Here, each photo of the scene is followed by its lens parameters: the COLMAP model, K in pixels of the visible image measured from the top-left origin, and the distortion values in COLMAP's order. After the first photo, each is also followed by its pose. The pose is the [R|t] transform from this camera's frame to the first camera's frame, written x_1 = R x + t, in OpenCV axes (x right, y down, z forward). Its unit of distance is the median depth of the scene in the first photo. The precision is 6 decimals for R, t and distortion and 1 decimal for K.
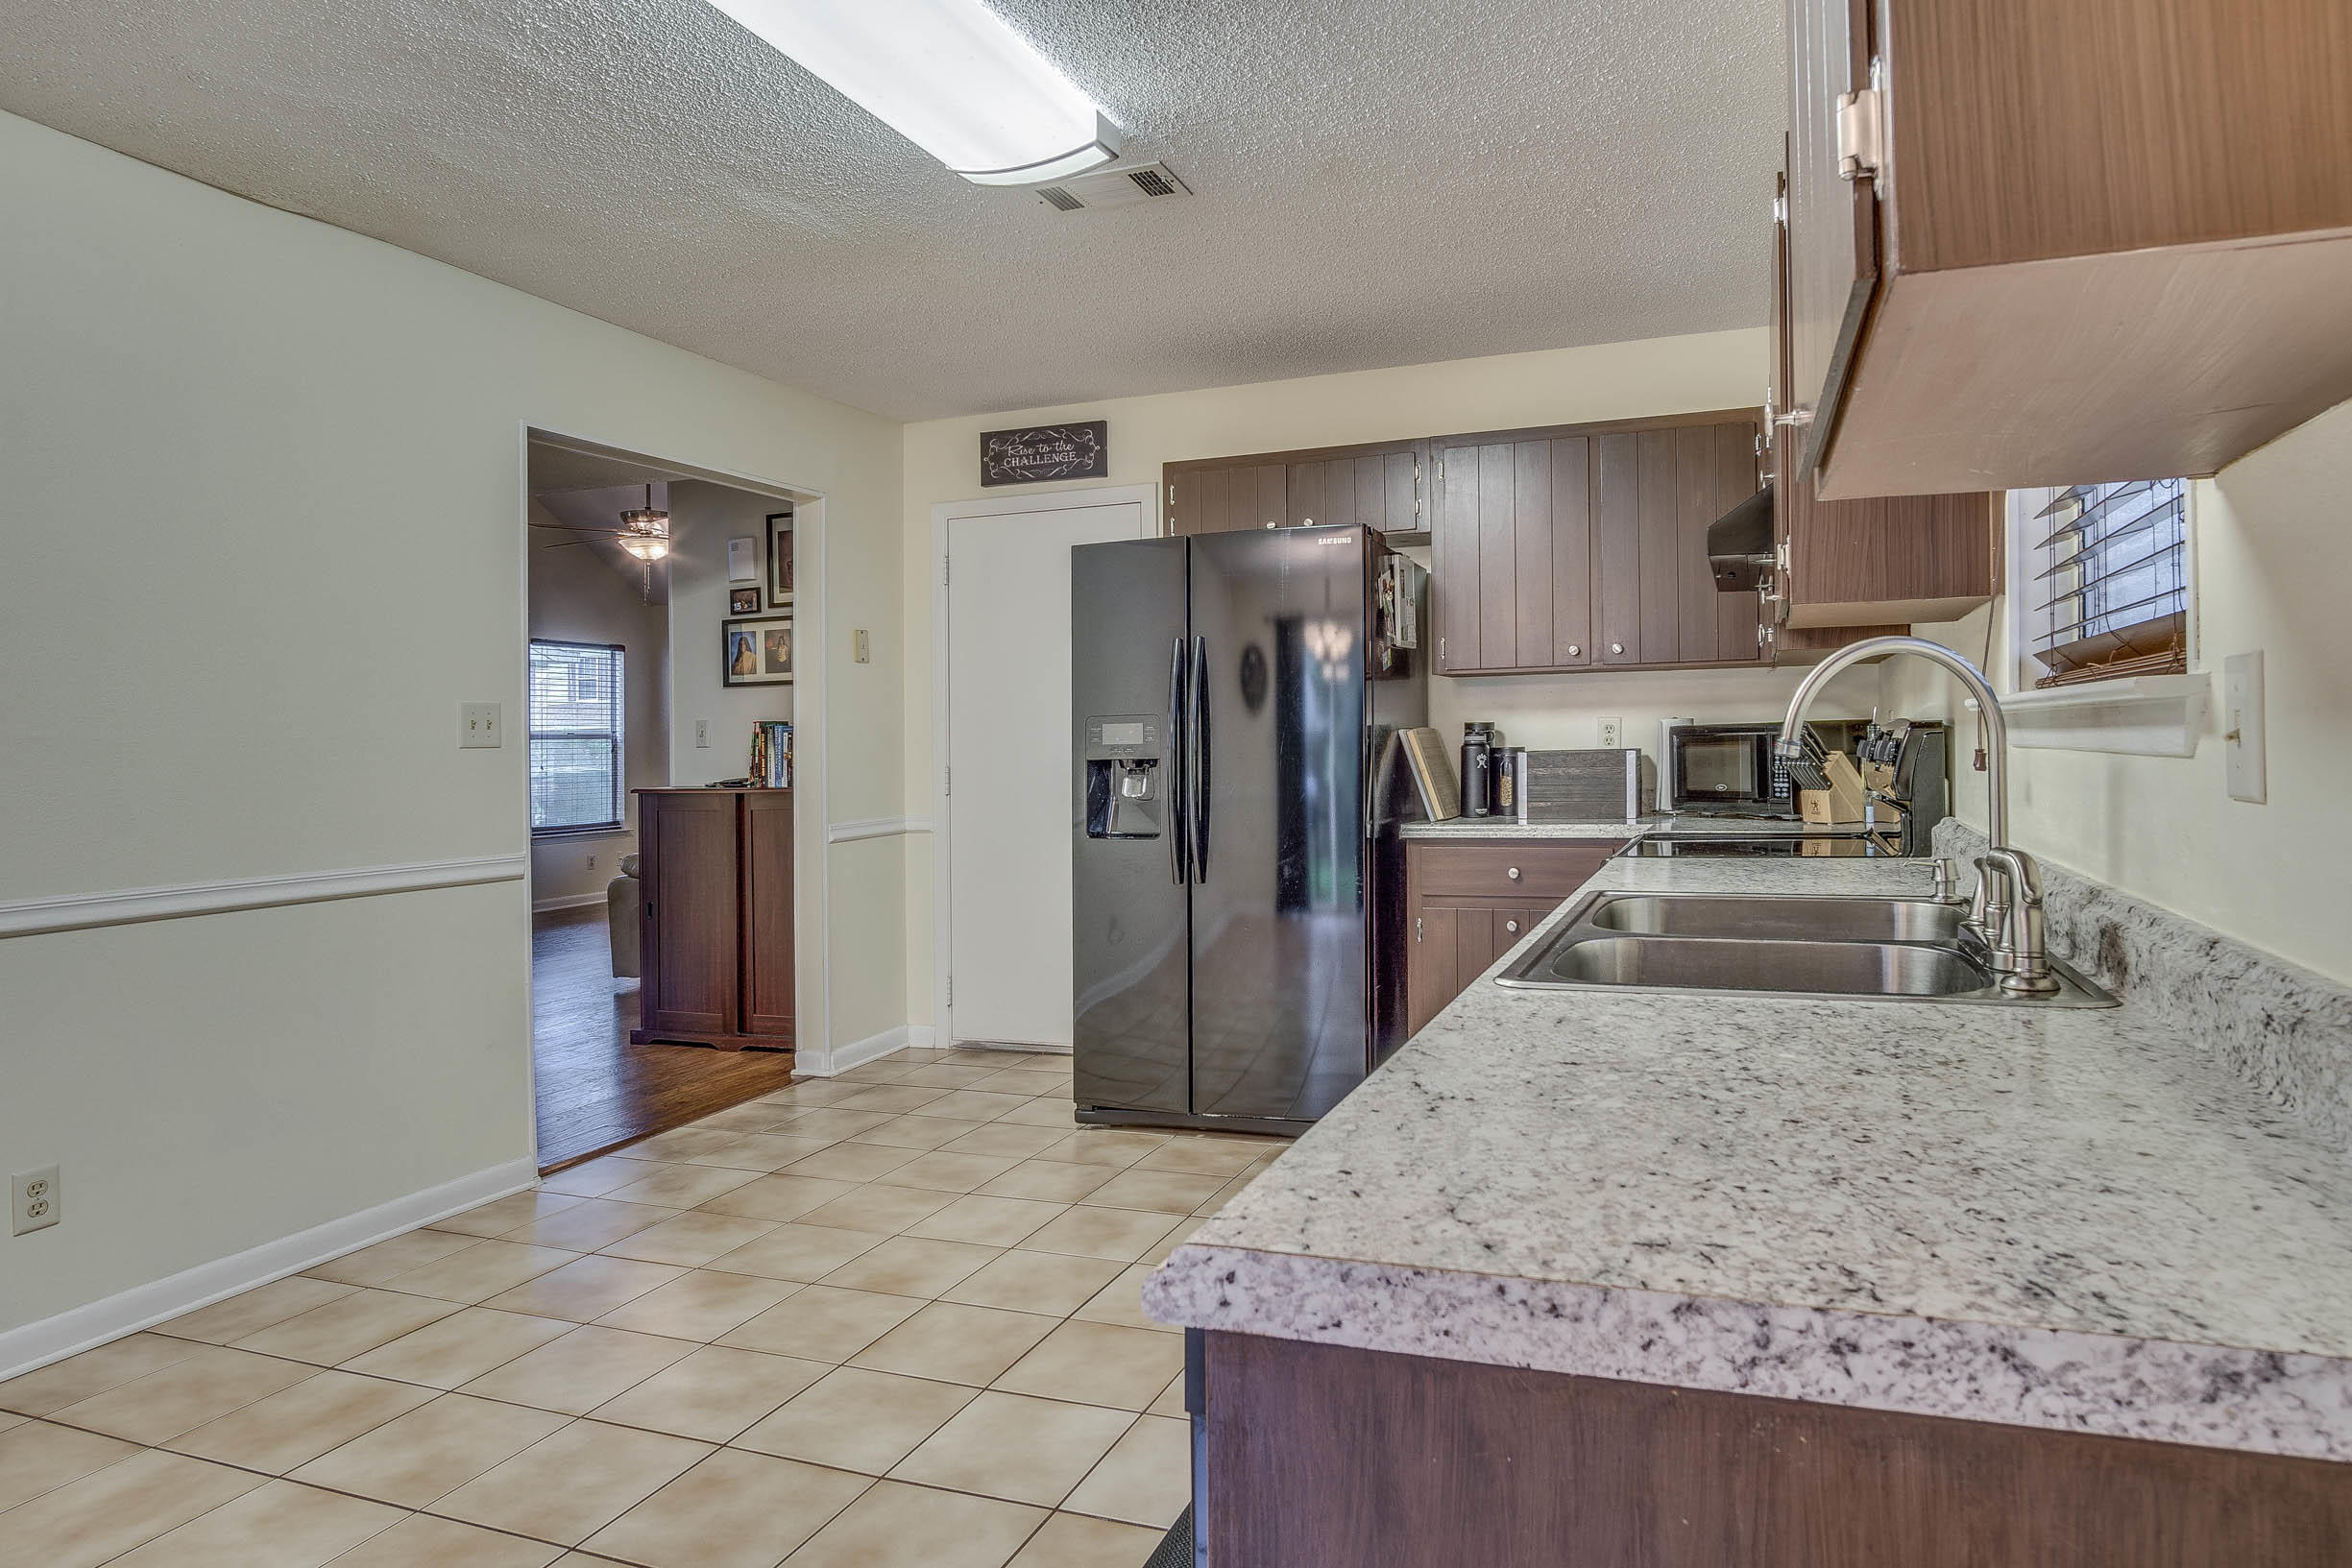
lens RADIAL K [[1351.0, 0, 1302.7], [0, 1351.0, 725.9], [0, 0, 1]] dist [-0.022260, 0.000799]
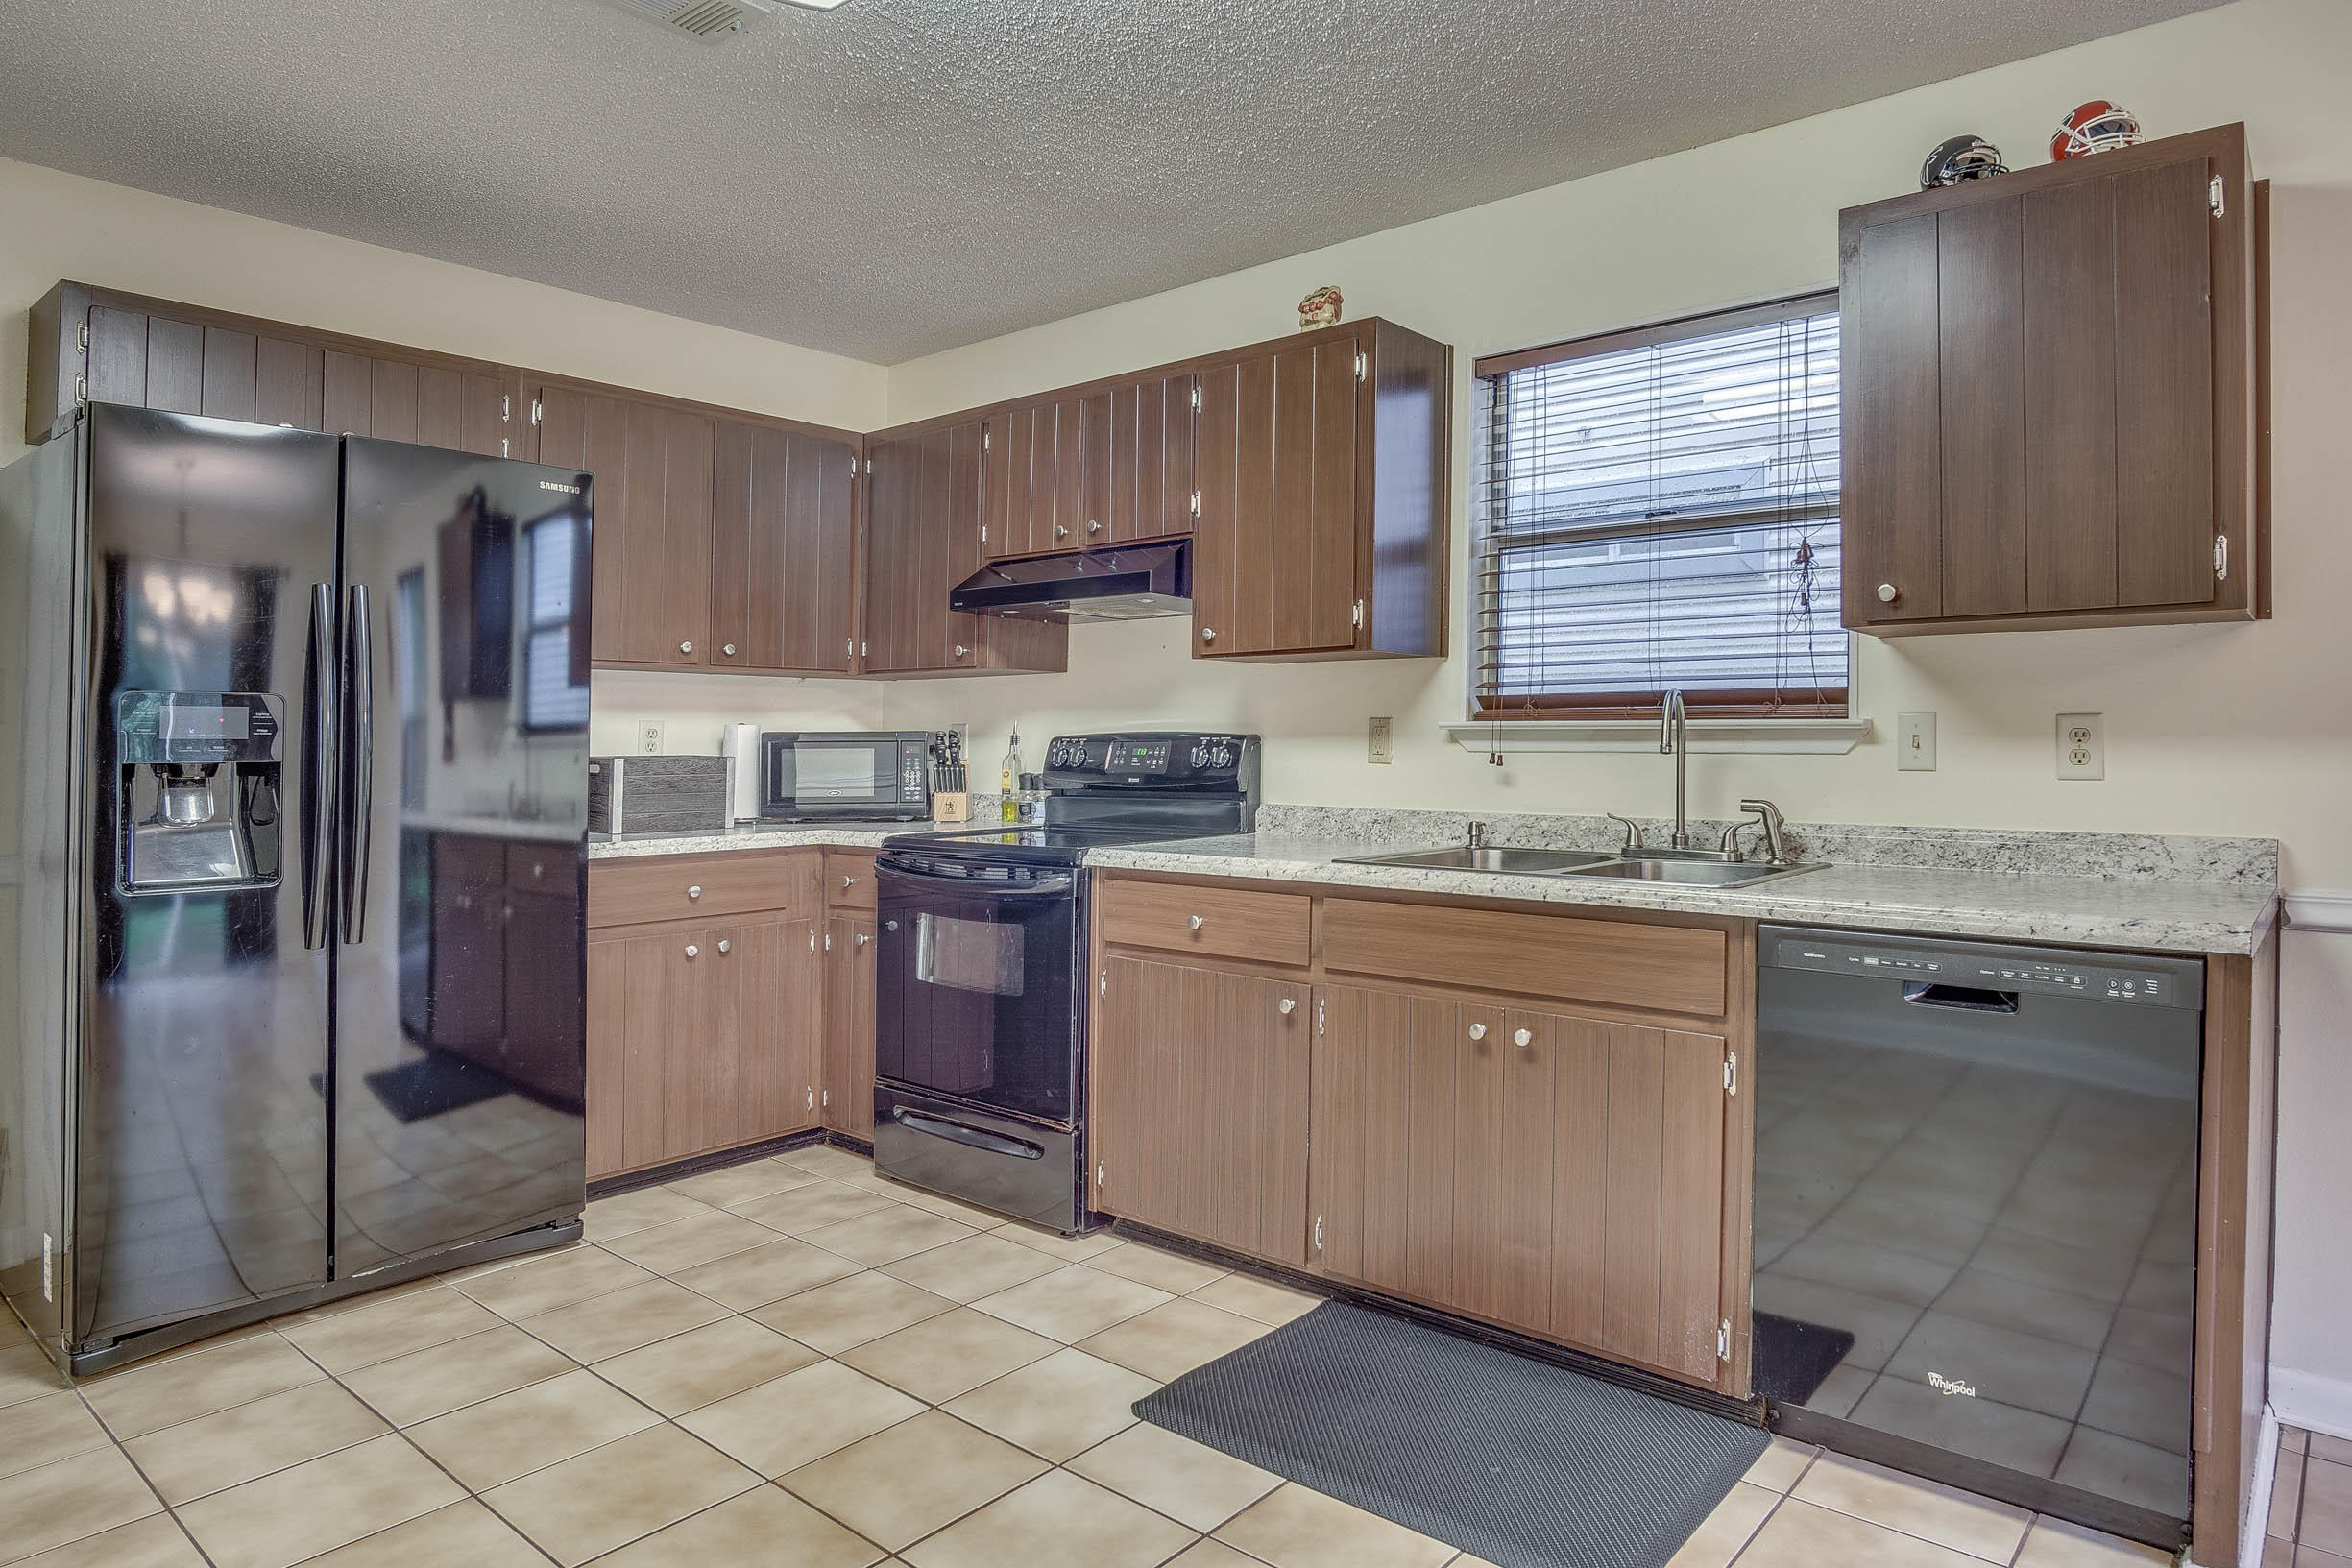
lens RADIAL K [[1385.5, 0, 1280.4], [0, 1385.5, 748.3], [0, 0, 1]] dist [-0.032911, 0.007091]
pose [[0.354730, 0.011348, 0.934900, -0.563054], [-0.016020, 0.999853, -0.006058, 0.012804], [-0.934831, -0.012828, 0.354860, 0.311323]]
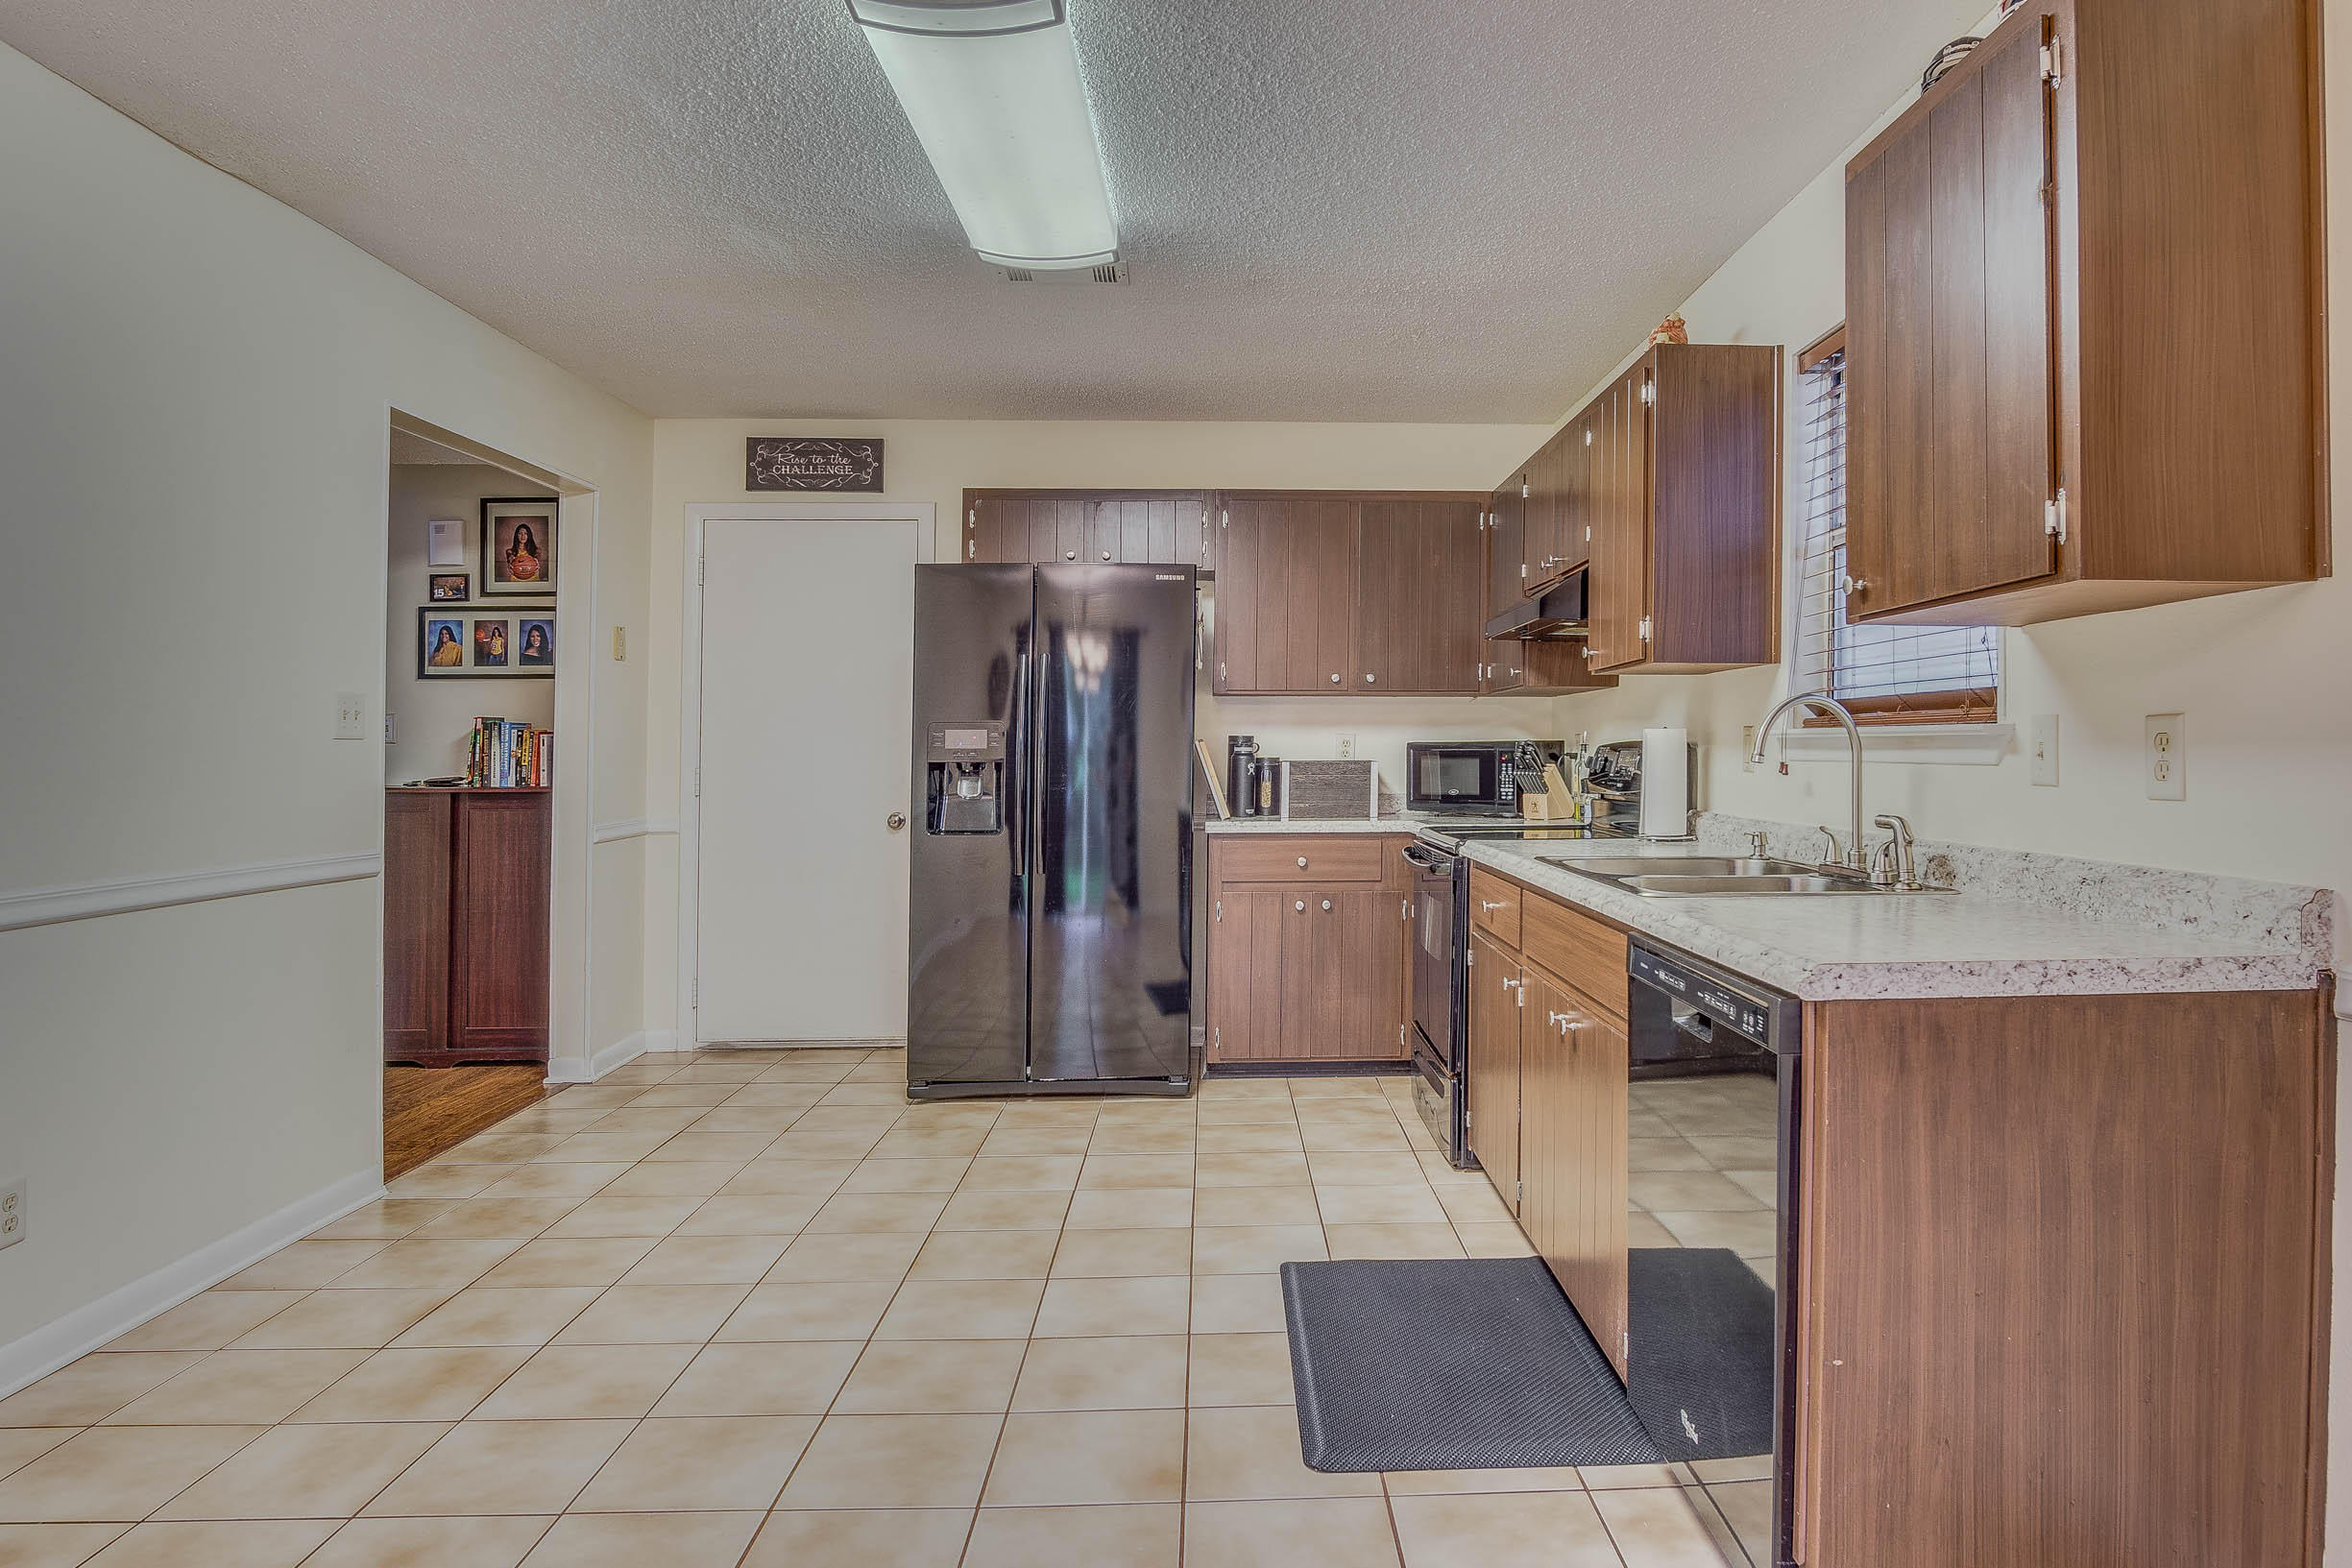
lens RADIAL K [[1385.5, 0, 1303.8], [0, 1385.5, 734.1], [0, 0, 1]] dist [-0.032911, 0.007091]
pose [[0.927681, 0.022002, 0.372726, -0.304671], [-0.020984, 0.999757, -0.006787, 0.003838], [-0.372785, -0.001526, 0.927917, -0.146689]]
